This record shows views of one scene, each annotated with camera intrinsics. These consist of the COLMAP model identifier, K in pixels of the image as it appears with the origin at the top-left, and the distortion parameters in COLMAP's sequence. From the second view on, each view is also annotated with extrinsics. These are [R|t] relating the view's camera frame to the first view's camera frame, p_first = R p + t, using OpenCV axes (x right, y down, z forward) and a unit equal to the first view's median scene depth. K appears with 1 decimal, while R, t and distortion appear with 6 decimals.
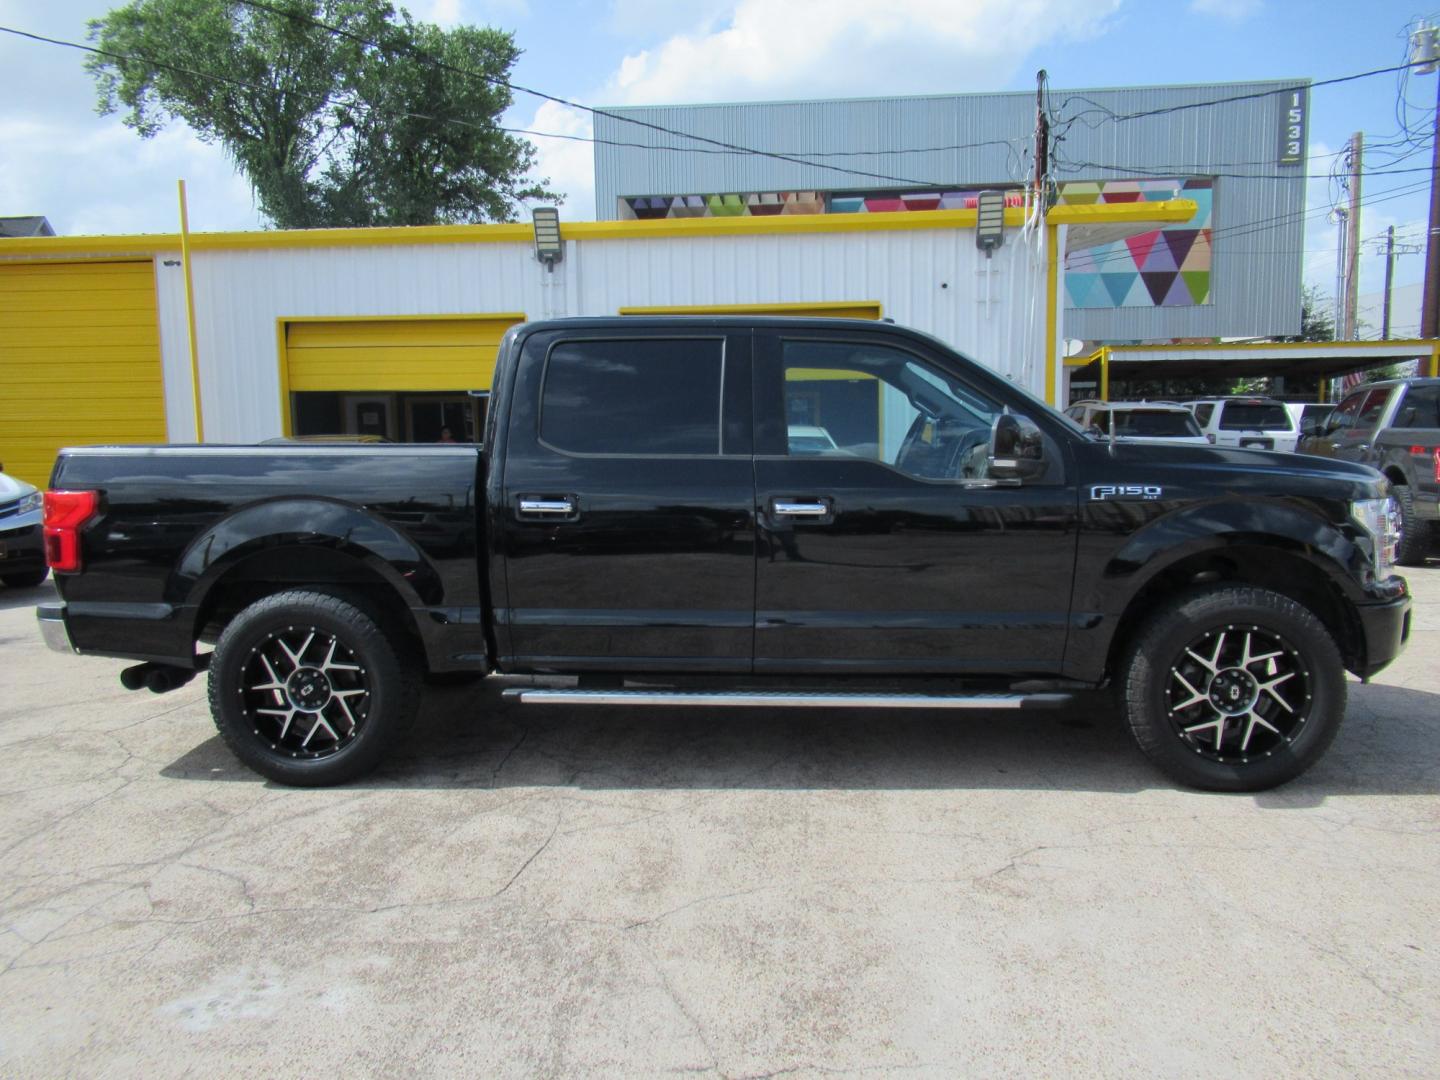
lens RADIAL K [[1066.9, 0, 715.2], [0, 1066.9, 548.2], [0, 0, 1]] dist [0.001106, 0.002382]
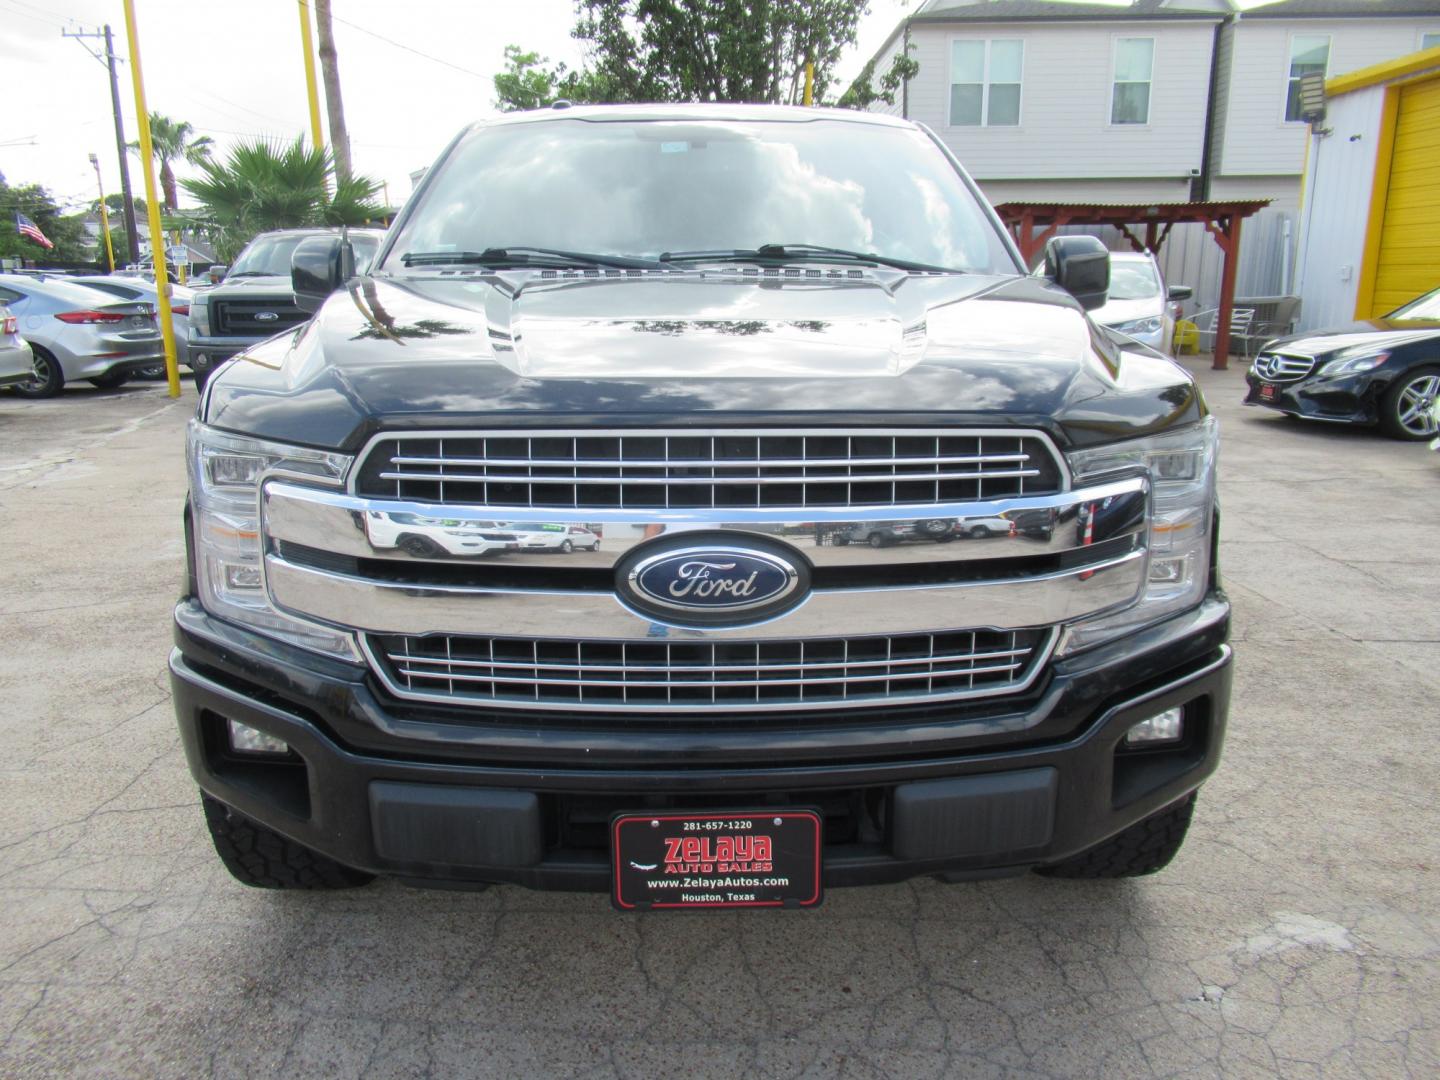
lens RADIAL K [[1066.9, 0, 715.1], [0, 1066.9, 545.4], [0, 0, 1]] dist [0.001106, 0.002382]
pose [[0.084349, 0.257991, -0.962458, 0.984565], [-0.107755, 0.962598, 0.248585, -0.118707], [0.990593, 0.082742, 0.108994, 1.076834]]
